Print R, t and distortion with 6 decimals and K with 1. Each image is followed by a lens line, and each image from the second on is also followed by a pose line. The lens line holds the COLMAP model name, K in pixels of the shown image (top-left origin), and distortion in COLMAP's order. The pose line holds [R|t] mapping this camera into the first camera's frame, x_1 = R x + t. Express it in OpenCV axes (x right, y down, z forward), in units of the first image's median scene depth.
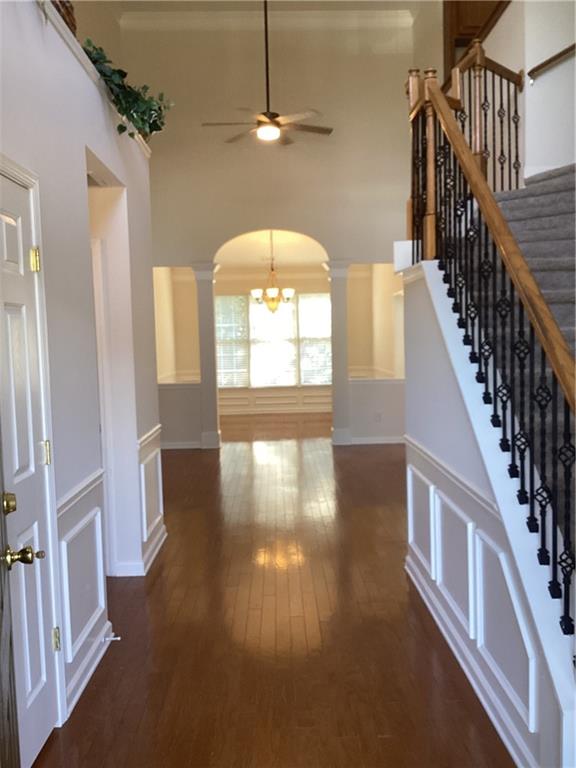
lens RADIAL K [[698.1, 0, 290.0], [0, 698.1, 381.5], [0, 0, 1]] dist [0.038898, 0.000000]
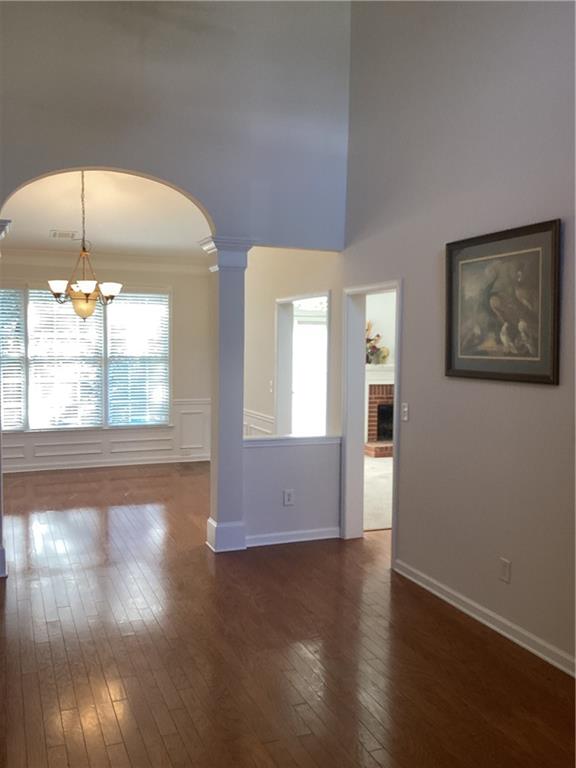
lens RADIAL K [[698.1, 0, 285.1], [0, 698.1, 389.4], [0, 0, 1]] dist [0.038898, 0.000000]
pose [[0.935994, 0.012290, 0.351801, -0.074957], [-0.011938, 0.999924, -0.003171, -0.036265], [-0.351813, -0.001232, 0.936069, 0.355992]]
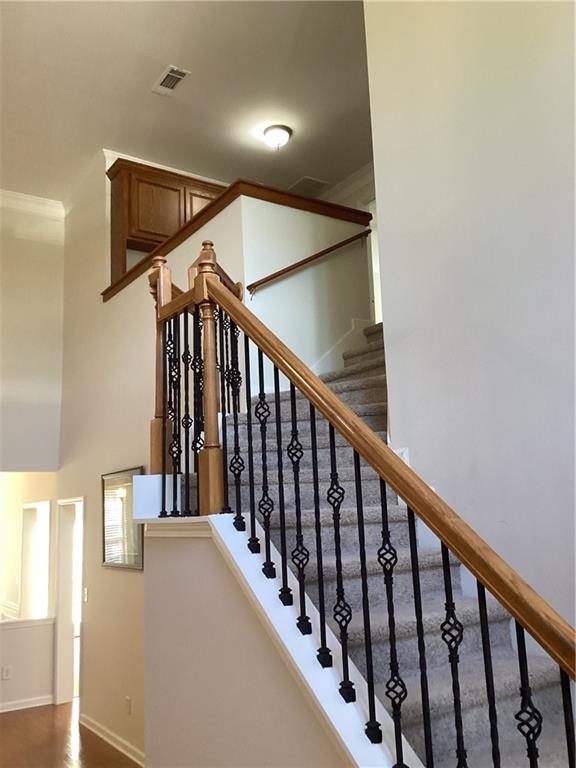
lens RADIAL K [[698.1, 0, 287.5], [0, 698.1, 387.1], [0, 0, 1]] dist [0.038898, 0.000000]
pose [[0.845922, 0.090295, 0.525608, -0.037411], [0.049771, 0.967895, -0.246379, -0.039078], [-0.530980, 0.234578, 0.814269, 0.121551]]
